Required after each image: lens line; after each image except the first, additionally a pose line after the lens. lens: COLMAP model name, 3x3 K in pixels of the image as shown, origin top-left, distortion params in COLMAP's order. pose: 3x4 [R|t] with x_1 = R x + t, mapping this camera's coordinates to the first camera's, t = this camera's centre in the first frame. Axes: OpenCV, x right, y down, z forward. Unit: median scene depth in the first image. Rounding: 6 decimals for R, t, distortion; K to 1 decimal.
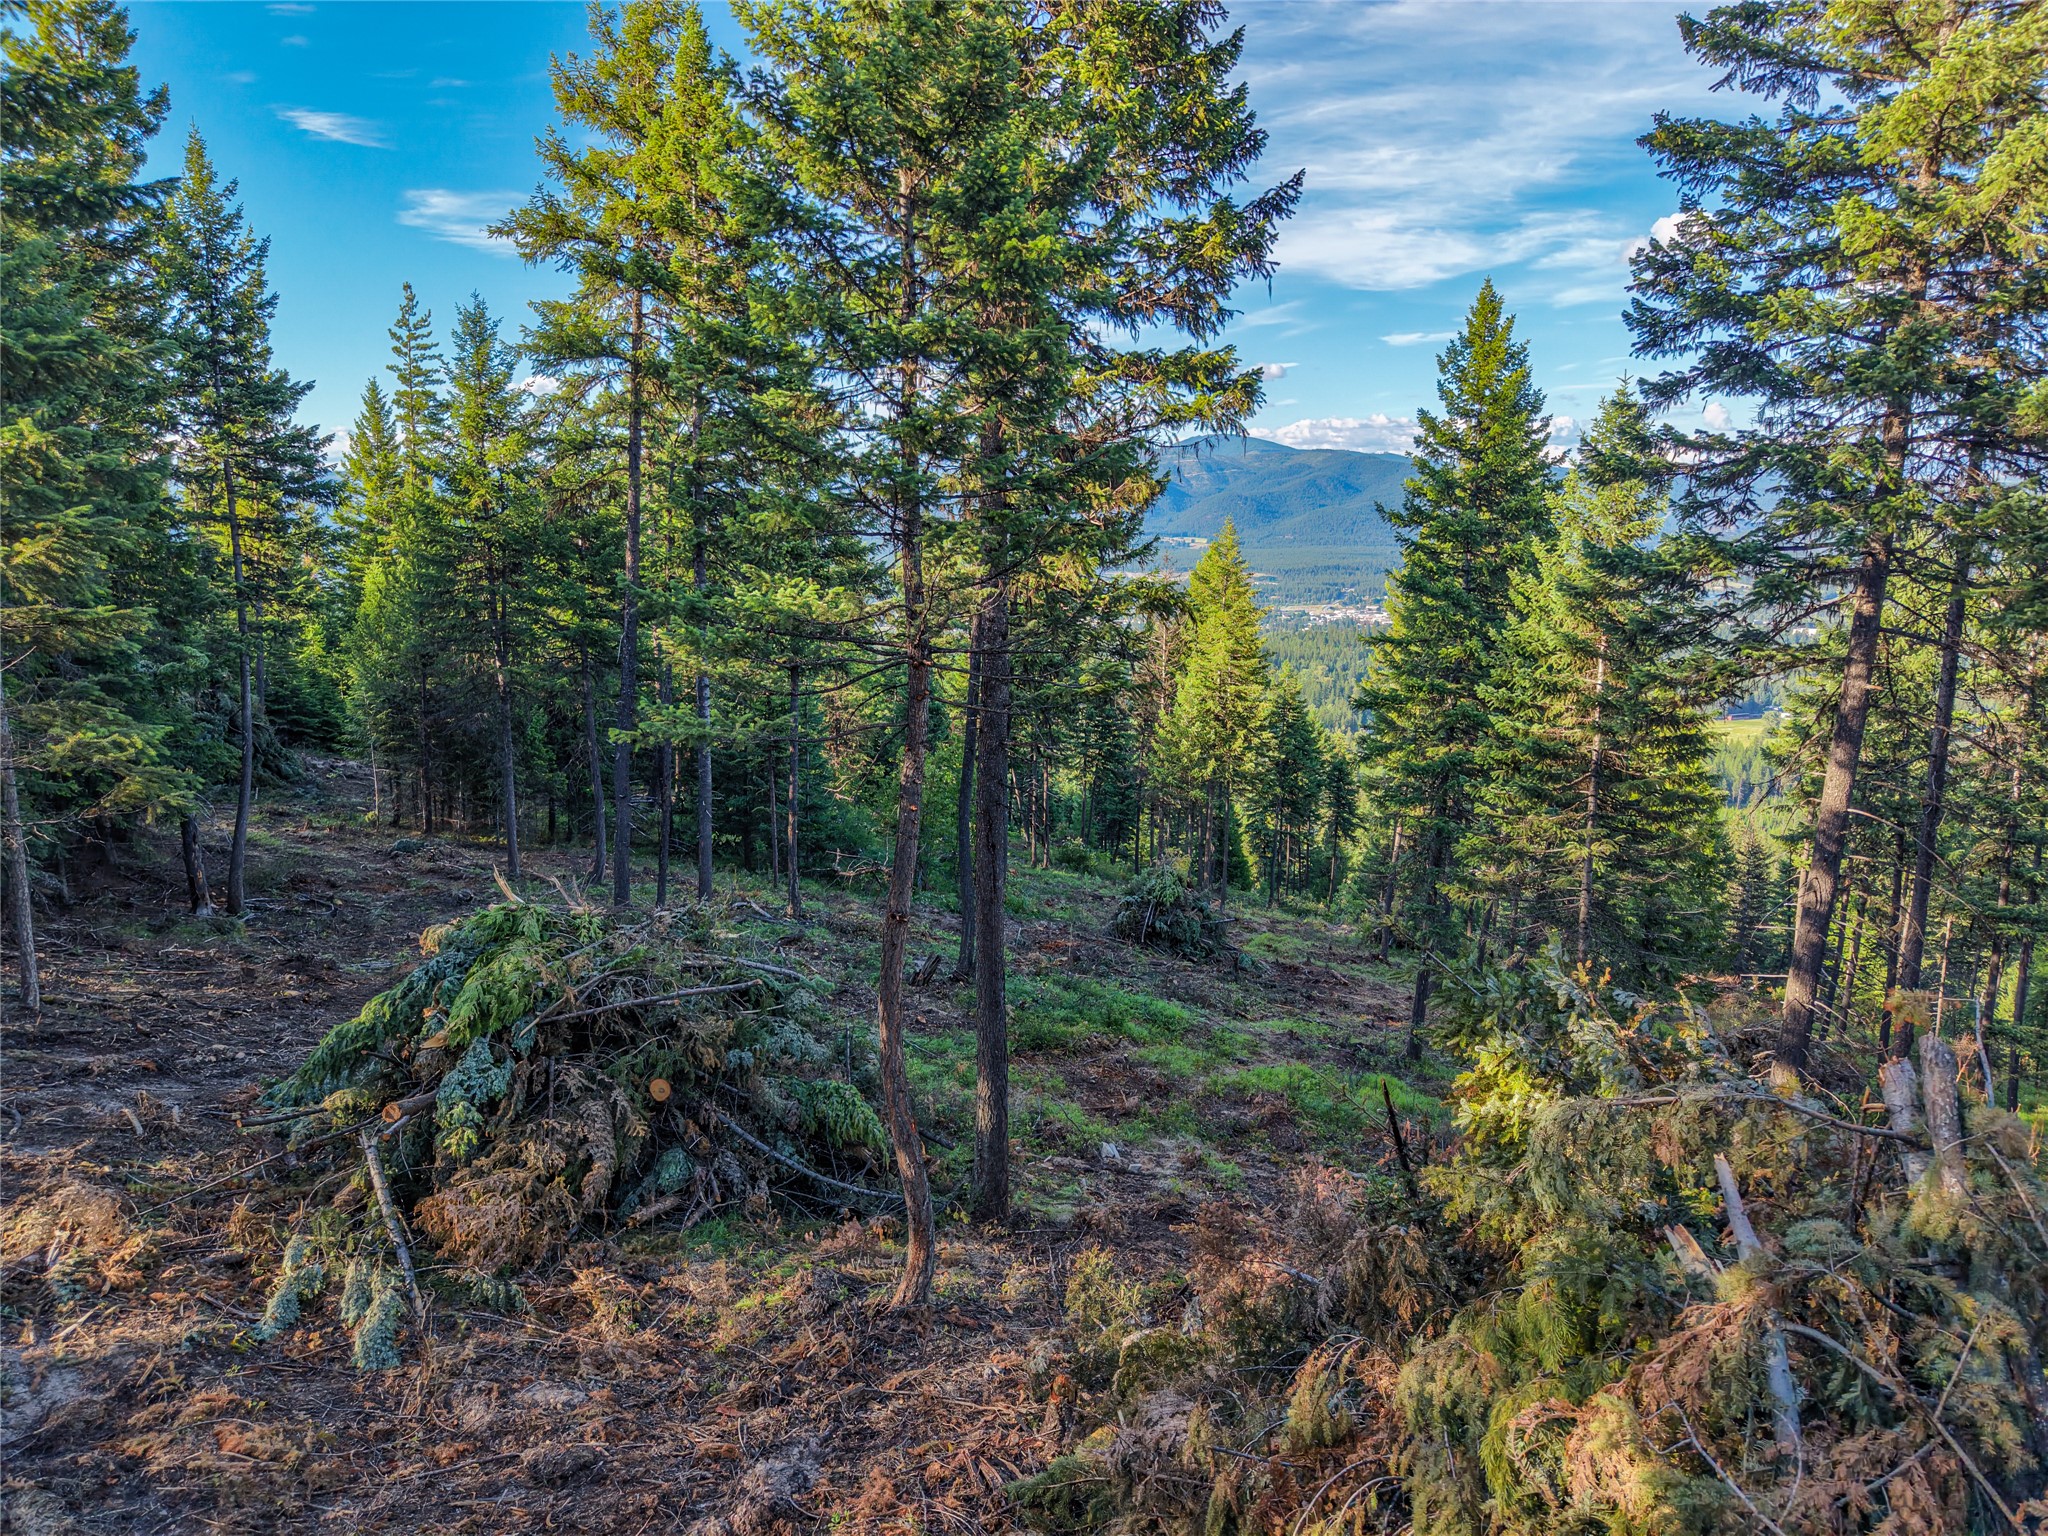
lens RADIAL K [[1374.5, 0, 1019.2], [0, 1374.5, 766.6], [0, 0, 1]] dist [0.020083, -0.015990]
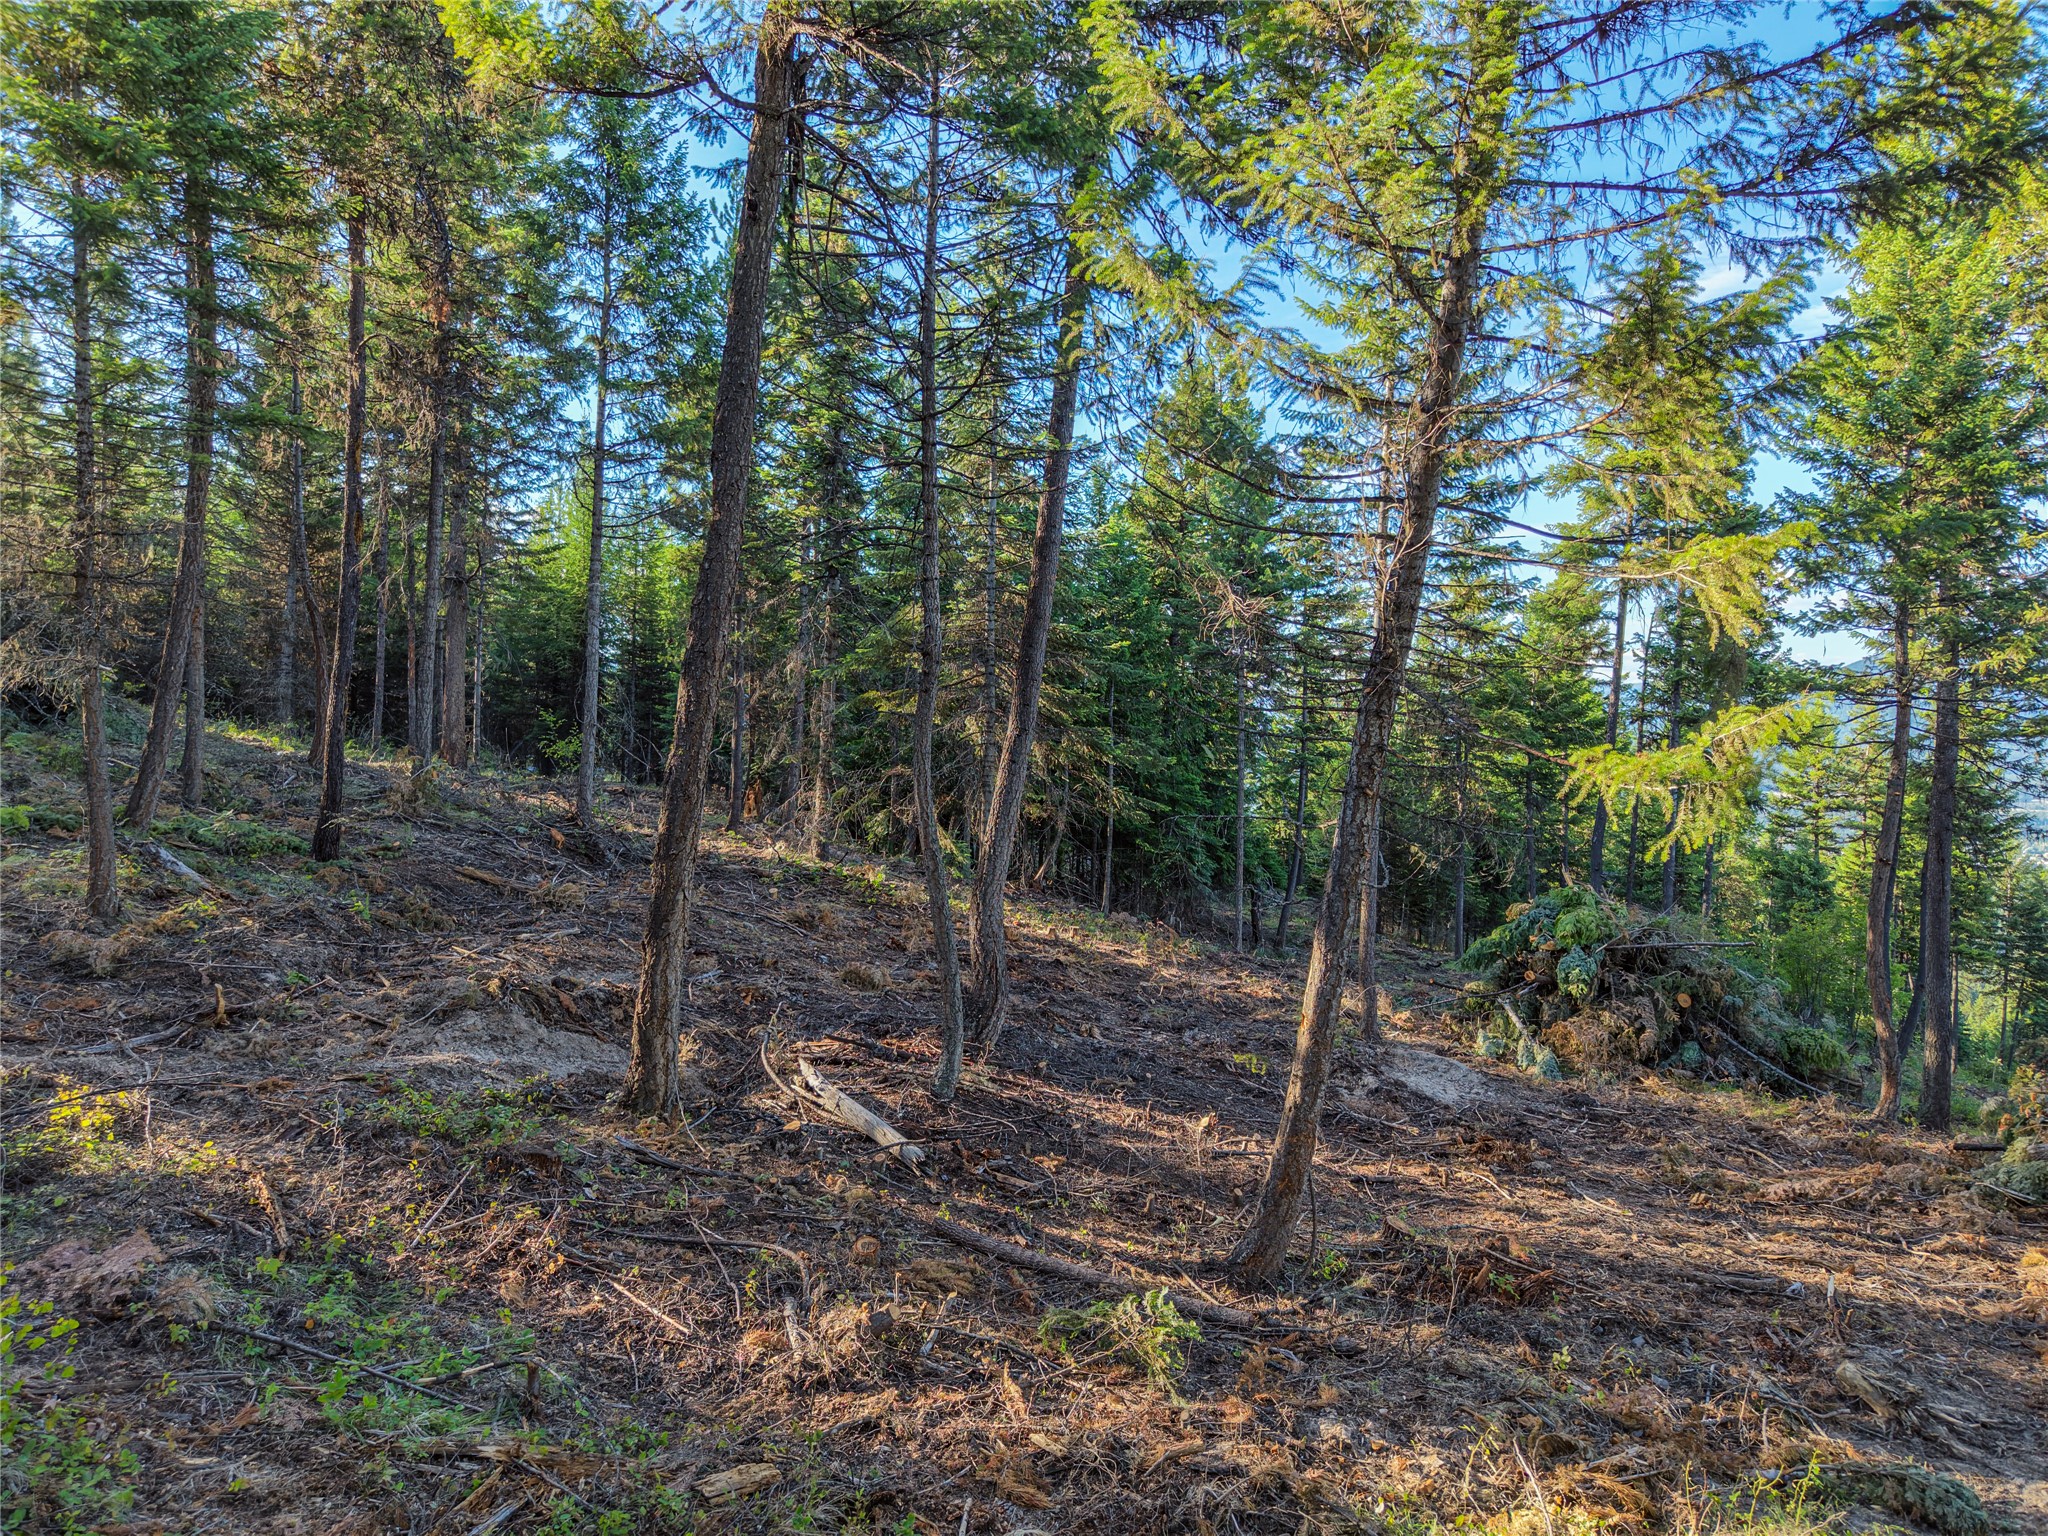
lens RADIAL K [[1374.5, 0, 1023.3], [0, 1374.5, 768.1], [0, 0, 1]] dist [0.020083, -0.015990]
pose [[0.844189, 0.015844, -0.535812, -0.066874], [-0.097938, 0.987297, -0.125109, 0.279941], [0.527023, 0.158092, 0.835017, -0.860257]]
